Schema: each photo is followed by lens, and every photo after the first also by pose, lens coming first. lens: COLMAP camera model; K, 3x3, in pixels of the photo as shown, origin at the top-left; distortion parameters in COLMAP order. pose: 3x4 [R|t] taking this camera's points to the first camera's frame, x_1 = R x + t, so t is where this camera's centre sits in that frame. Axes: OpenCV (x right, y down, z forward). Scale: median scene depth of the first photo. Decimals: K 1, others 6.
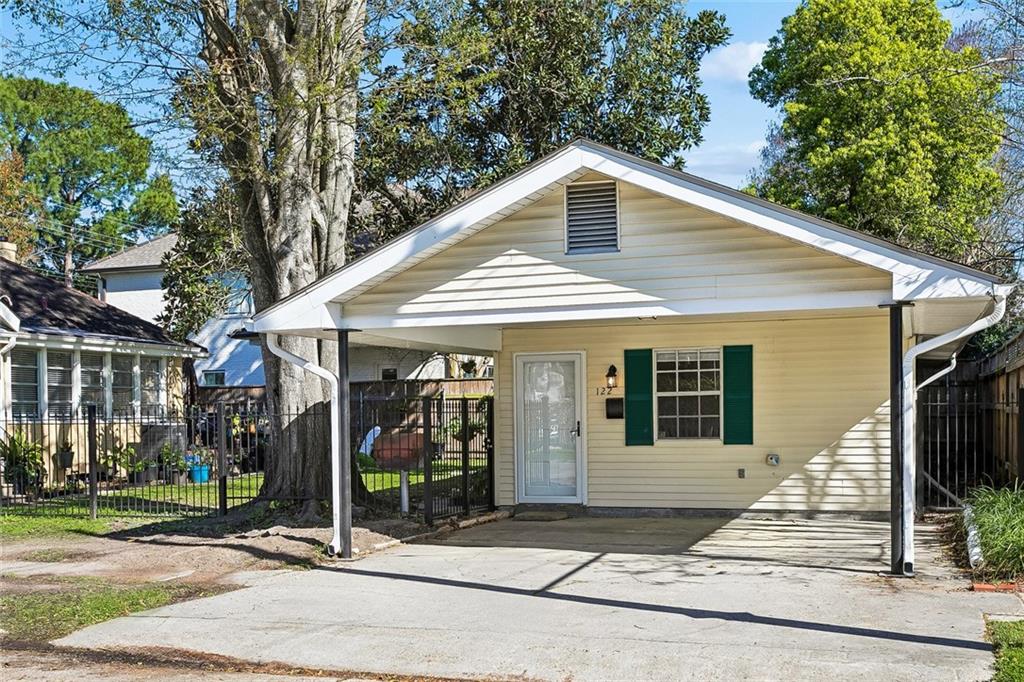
lens RADIAL K [[1191.7, 0, 512.0], [0, 1191.7, 386.9], [0, 0, 1]] dist [-0.015120, -0.013180]
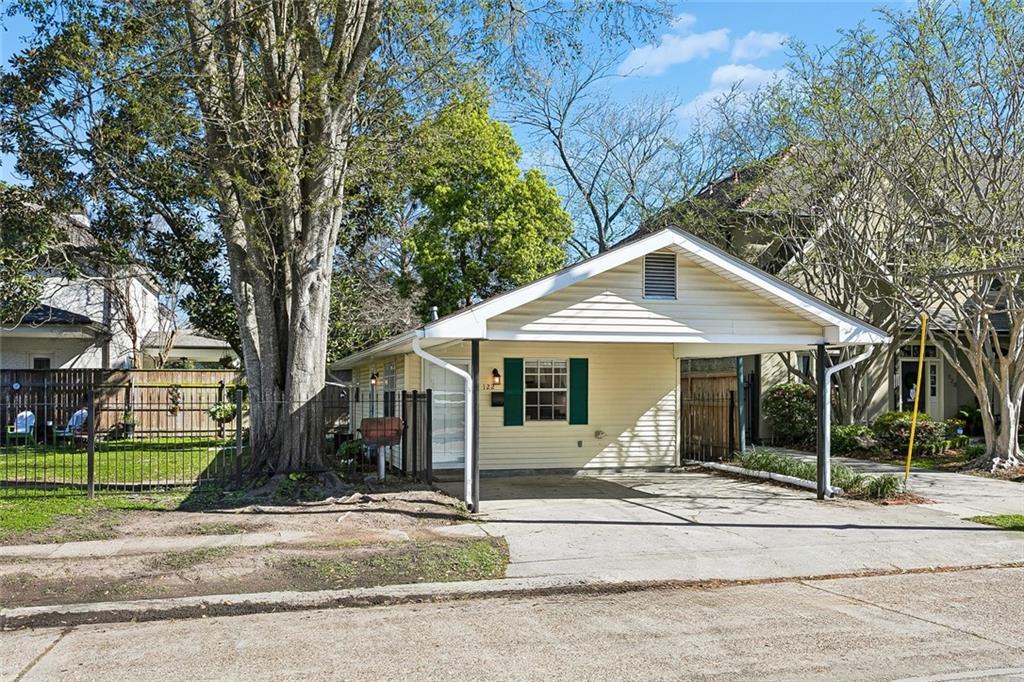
lens RADIAL K [[889.6, 0, 512.0], [0, 889.6, 341.0], [0, 0, 1]] dist [-0.002758, -0.000549]
pose [[0.812679, 0.049145, 0.580635, -0.536111], [-0.023779, 0.998404, -0.051222, 0.002749], [-0.582226, 0.027820, 0.812551, 0.137263]]
